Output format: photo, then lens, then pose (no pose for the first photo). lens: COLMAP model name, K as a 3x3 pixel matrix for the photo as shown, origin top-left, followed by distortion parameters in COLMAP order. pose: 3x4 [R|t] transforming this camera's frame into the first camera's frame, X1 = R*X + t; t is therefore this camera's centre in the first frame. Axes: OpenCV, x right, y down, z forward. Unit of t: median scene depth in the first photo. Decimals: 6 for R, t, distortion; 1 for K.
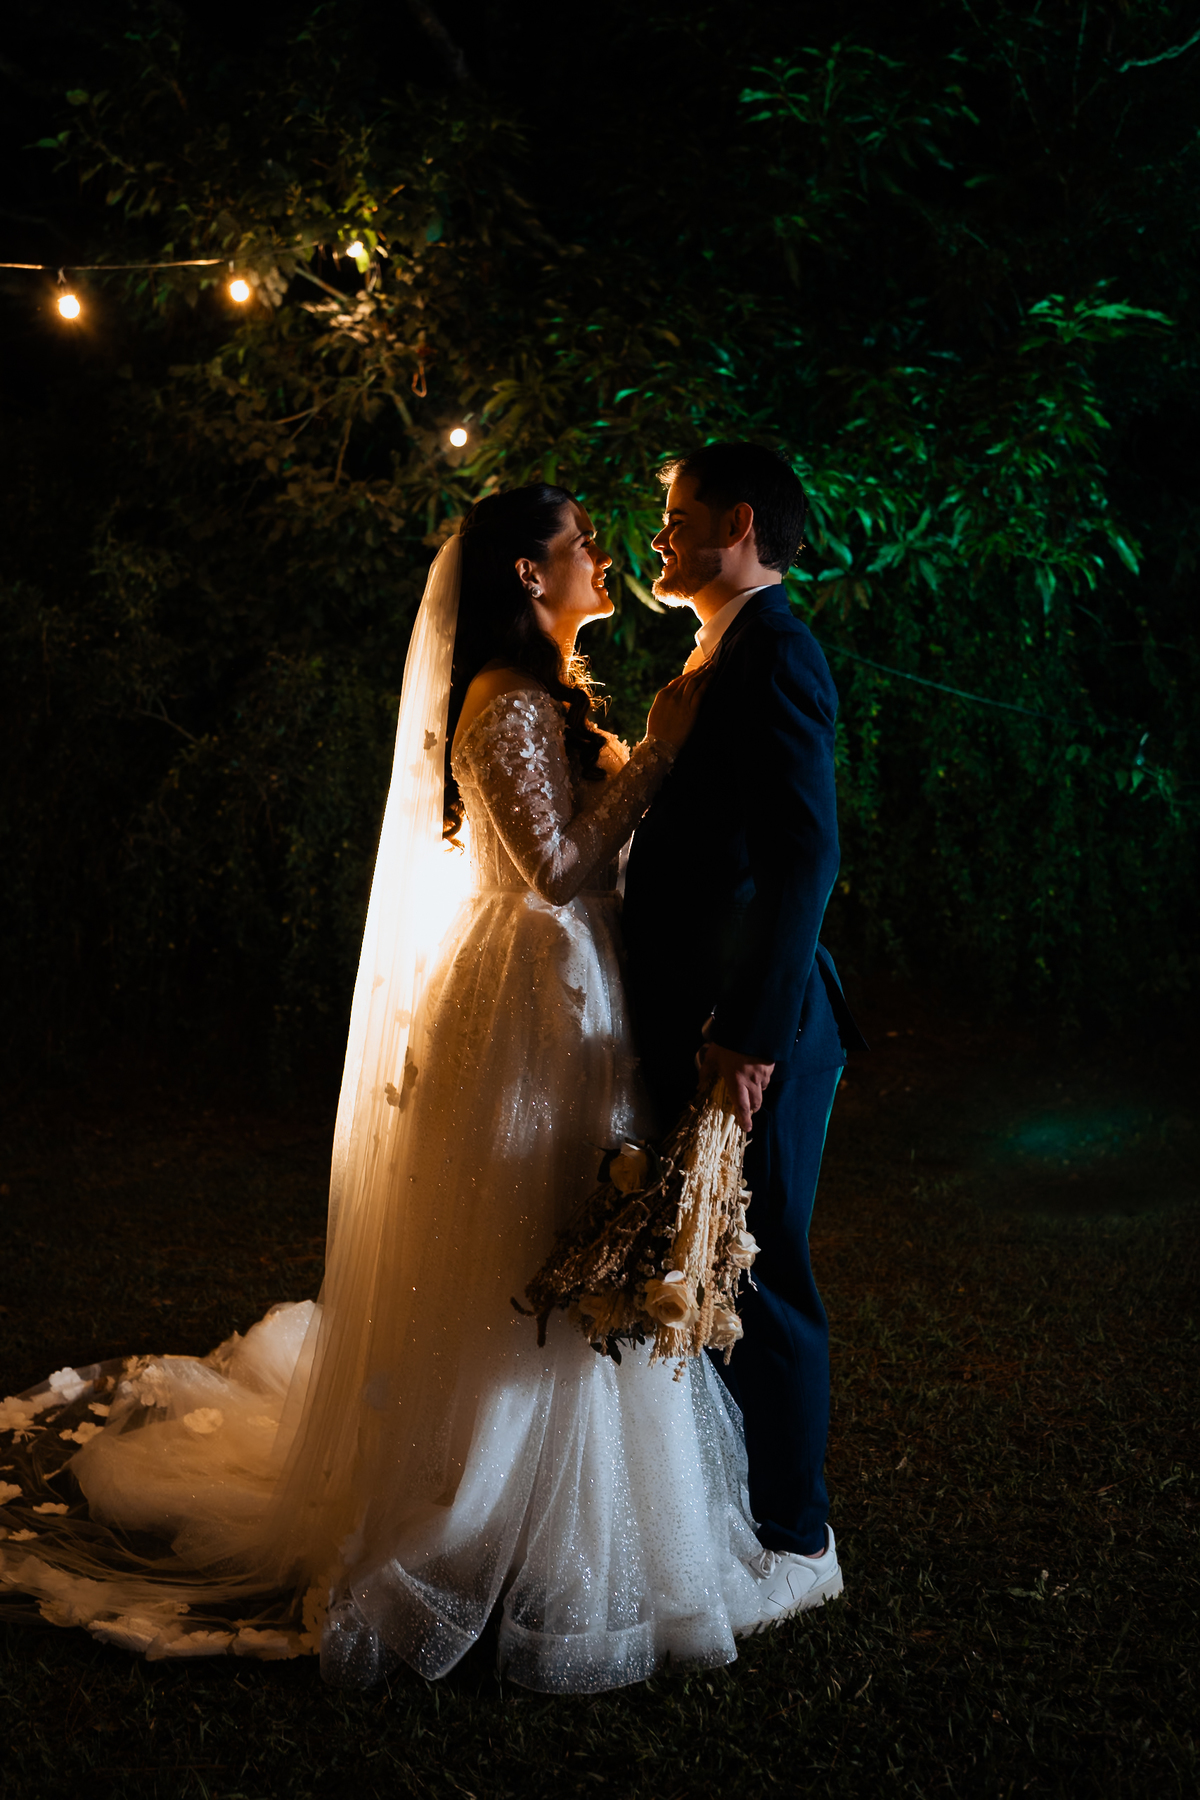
lens RADIAL K [[1769.2, 0, 599.6], [0, 1769.2, 914.5], [0, 0, 1]] dist [-0.121875, 0.000000]
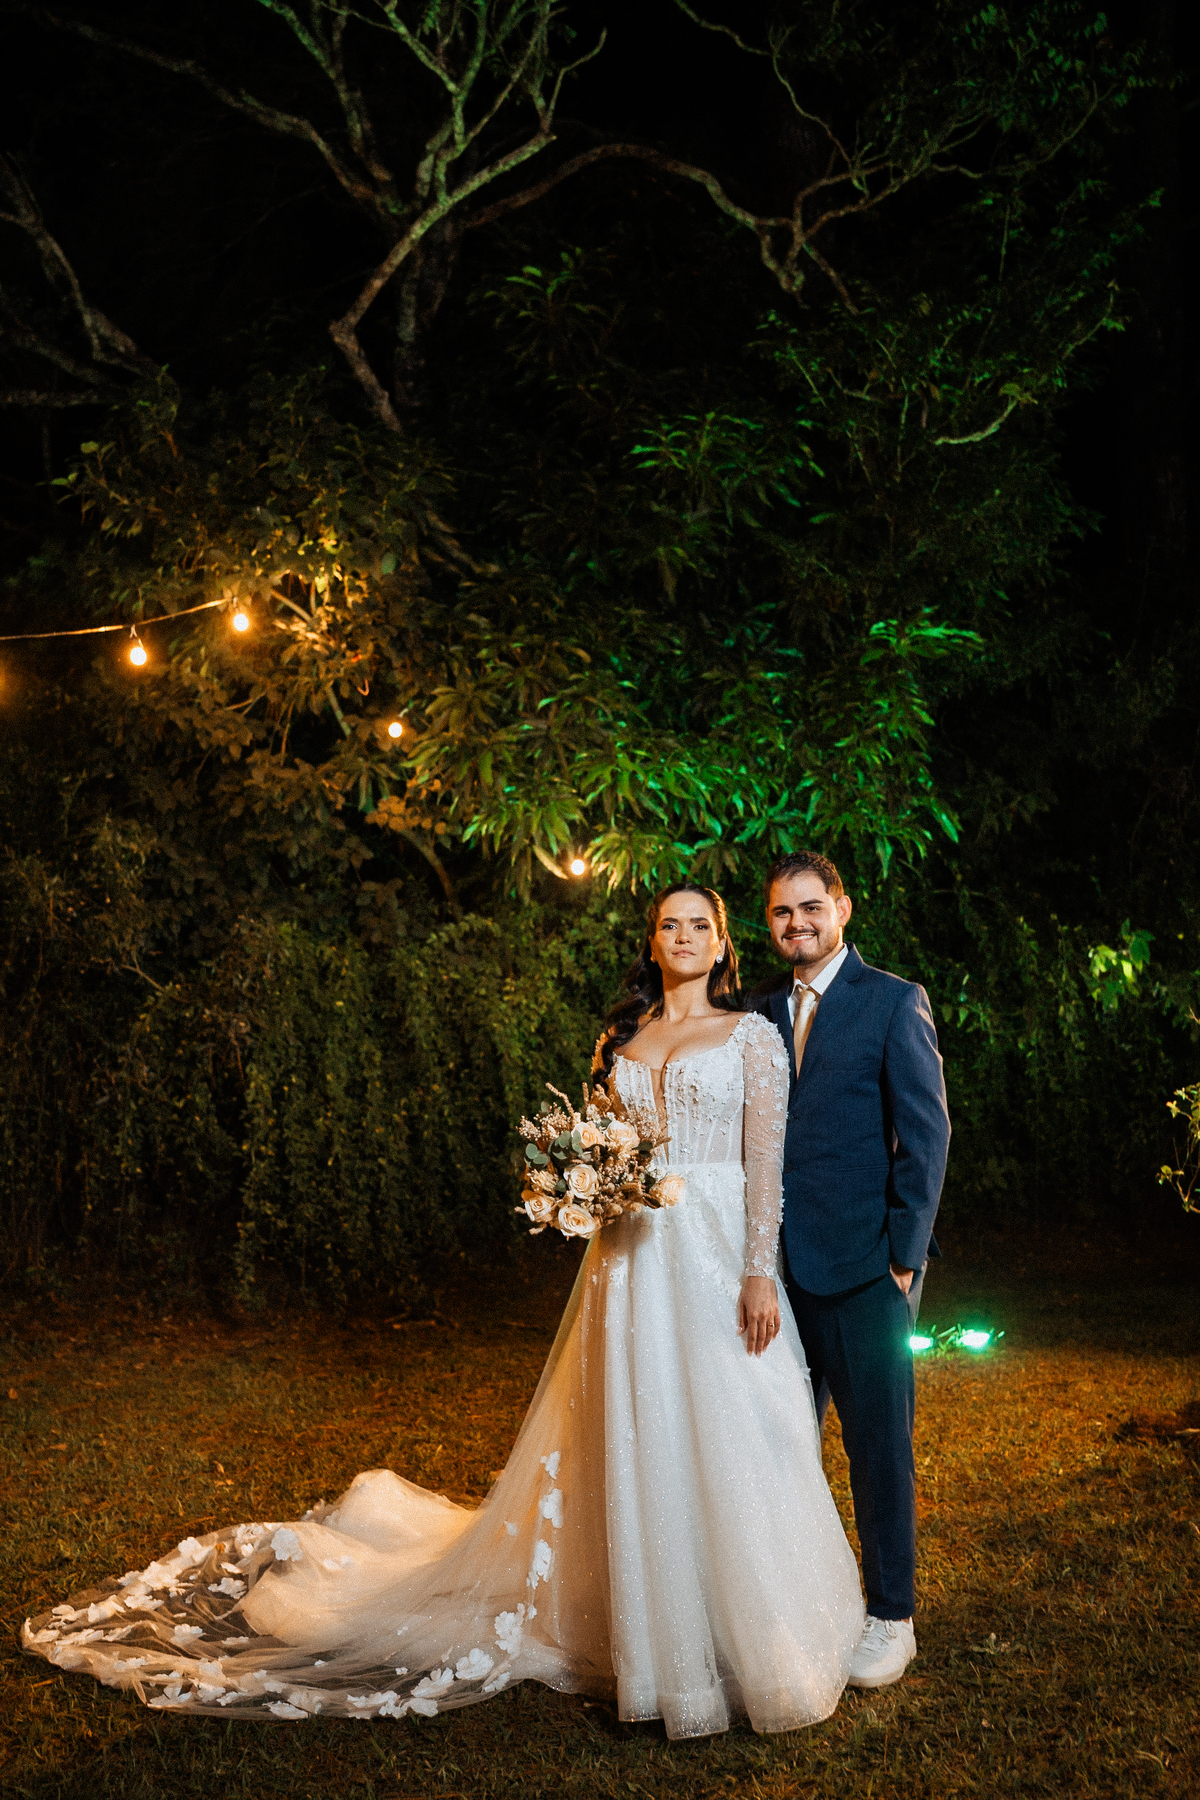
lens RADIAL K [[1769.2, 0, 613.7], [0, 1769.2, 889.2], [0, 0, 1]] dist [-0.121875, 0.000000]
pose [[0.990063, 0.000432, 0.140626, -0.101618], [0.015989, 0.993165, -0.115620, -0.027231], [-0.139715, 0.116720, 0.983289, -0.168411]]
